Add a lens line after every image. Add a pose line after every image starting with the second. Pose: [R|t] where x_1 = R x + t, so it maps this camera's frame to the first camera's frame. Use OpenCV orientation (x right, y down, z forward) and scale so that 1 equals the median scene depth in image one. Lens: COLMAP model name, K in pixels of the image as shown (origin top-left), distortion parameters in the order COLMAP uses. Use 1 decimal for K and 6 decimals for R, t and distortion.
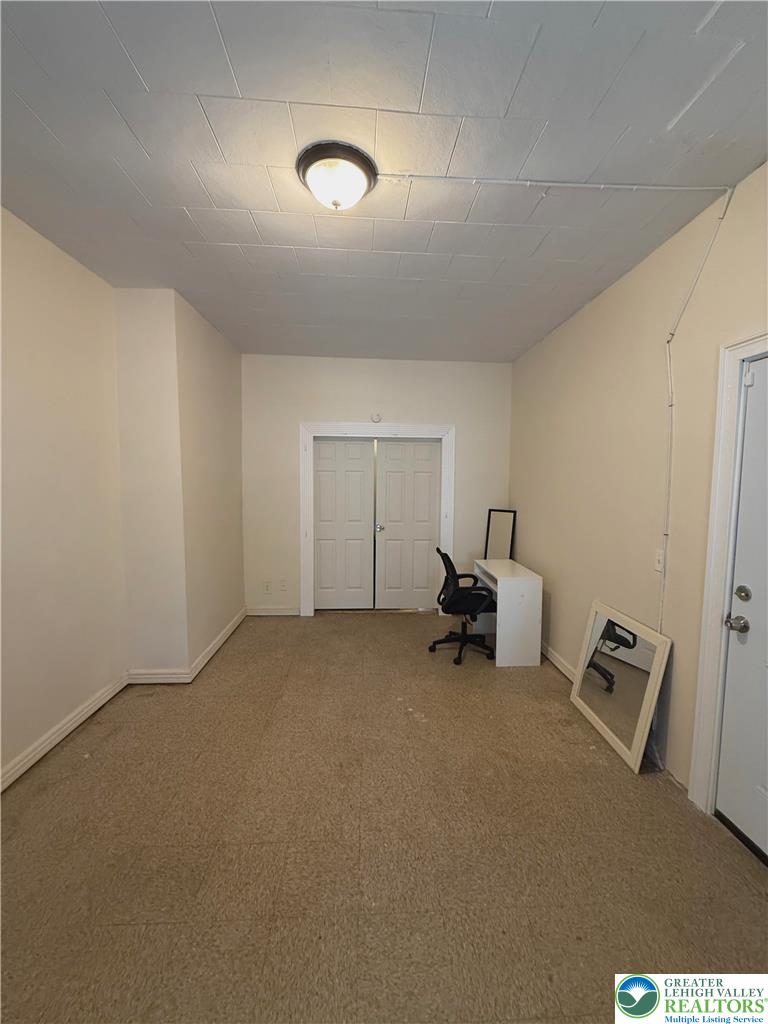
lens RADIAL K [[407.0, 0, 386.9], [0, 407.0, 508.9], [0, 0, 1]] dist [-0.001543, 0.000112]
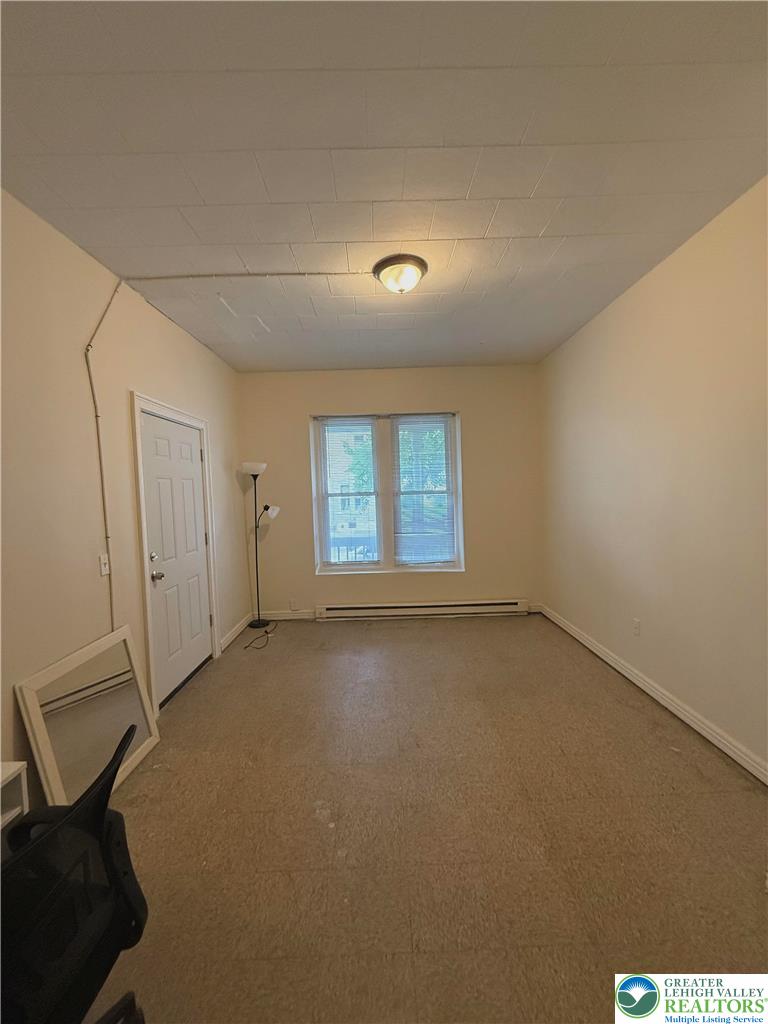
lens RADIAL K [[407.0, 0, 386.9], [0, 407.0, 508.9], [0, 0, 1]] dist [-0.001543, 0.000112]
pose [[-0.998777, 0.023207, 0.043661, -0.061273], [0.028822, 0.990734, 0.132720, -0.085938], [-0.040177, 0.133816, -0.990191, 1.314183]]
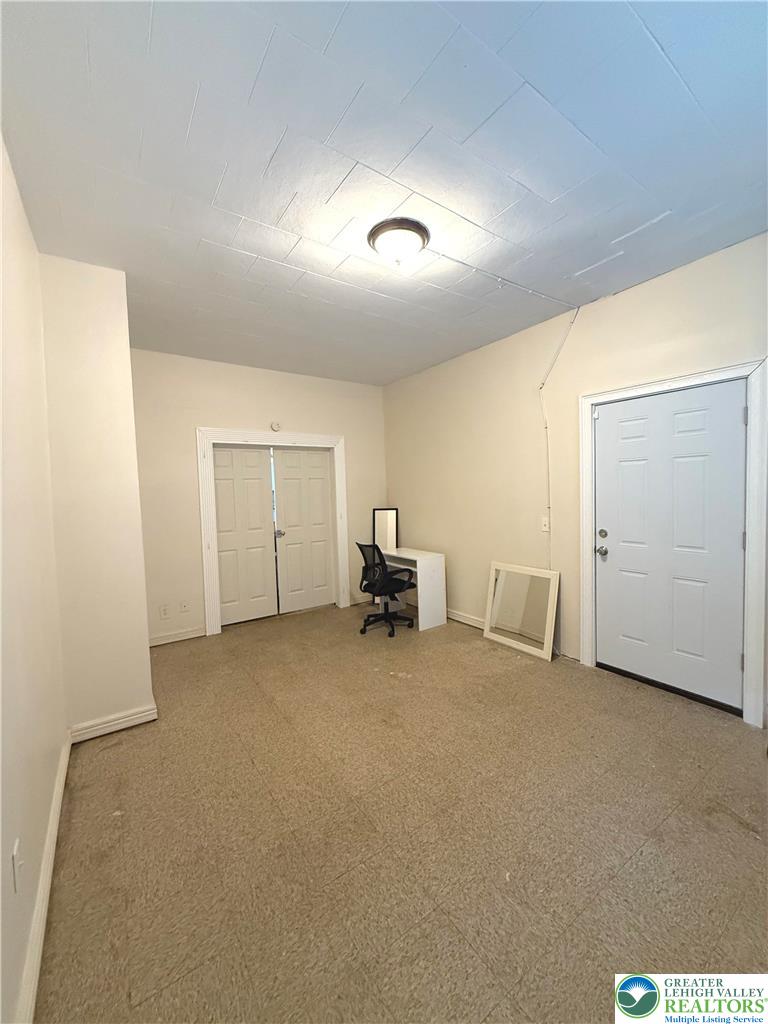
lens RADIAL K [[407.0, 0, 386.9], [0, 407.0, 508.9], [0, 0, 1]] dist [-0.001543, 0.000112]
pose [[0.850379, -0.059456, 0.522801, -0.452582], [0.077038, 0.996957, -0.011929, 0.024829], [-0.520500, 0.050420, 0.852372, -0.021541]]
